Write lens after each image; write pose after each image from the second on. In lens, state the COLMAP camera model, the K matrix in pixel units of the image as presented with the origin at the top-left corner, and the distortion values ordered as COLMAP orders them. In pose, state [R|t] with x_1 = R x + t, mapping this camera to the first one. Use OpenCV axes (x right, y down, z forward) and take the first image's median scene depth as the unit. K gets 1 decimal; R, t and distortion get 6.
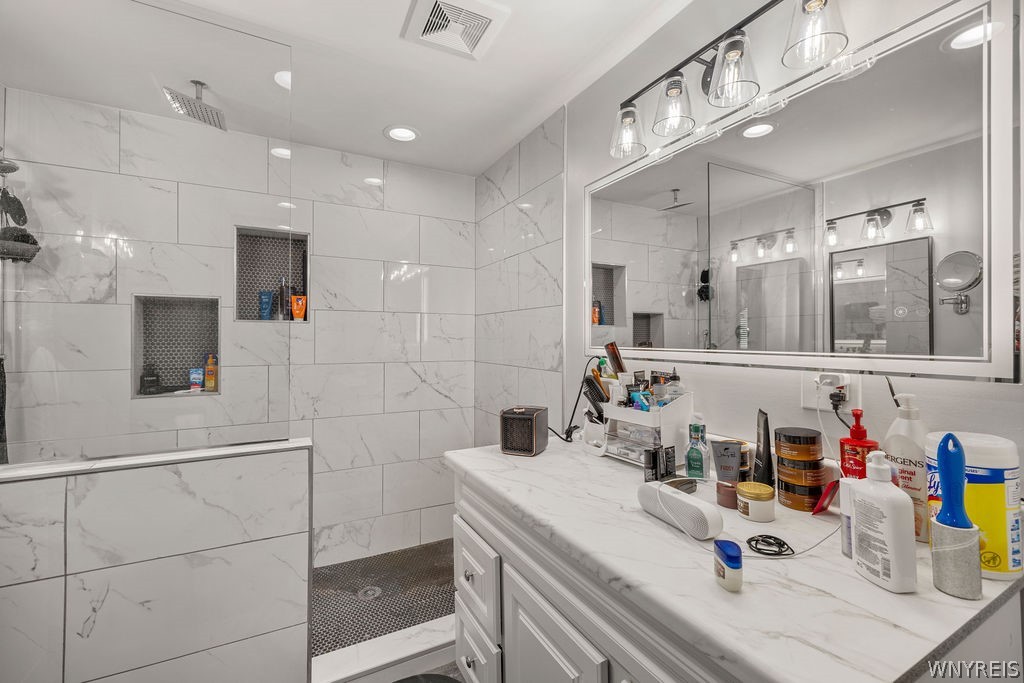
lens RADIAL K [[432.2, 0, 516.7], [0, 432.2, 338.0], [0, 0, 1]] dist [0.003767, -0.000546]
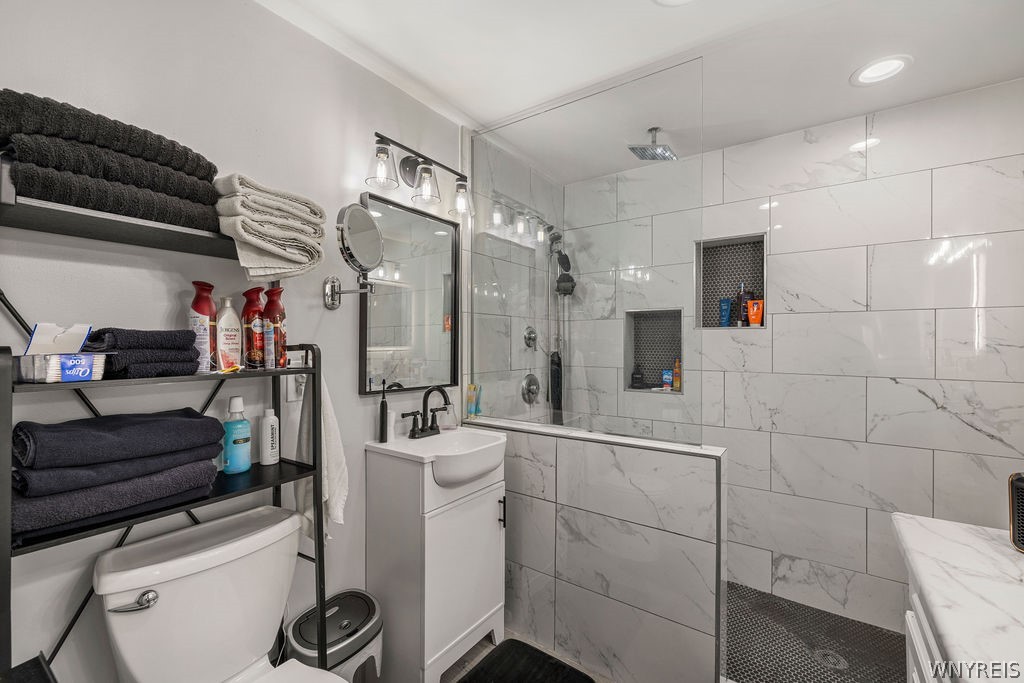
lens RADIAL K [[432.2, 0, 517.5], [0, 432.2, 343.0], [0, 0, 1]] dist [0.003767, -0.000546]
pose [[0.451164, -0.001418, -0.892440, 0.120563], [-0.002179, 0.999994, -0.002690, 0.000255], [0.892439, 0.003158, 0.451158, 0.108823]]
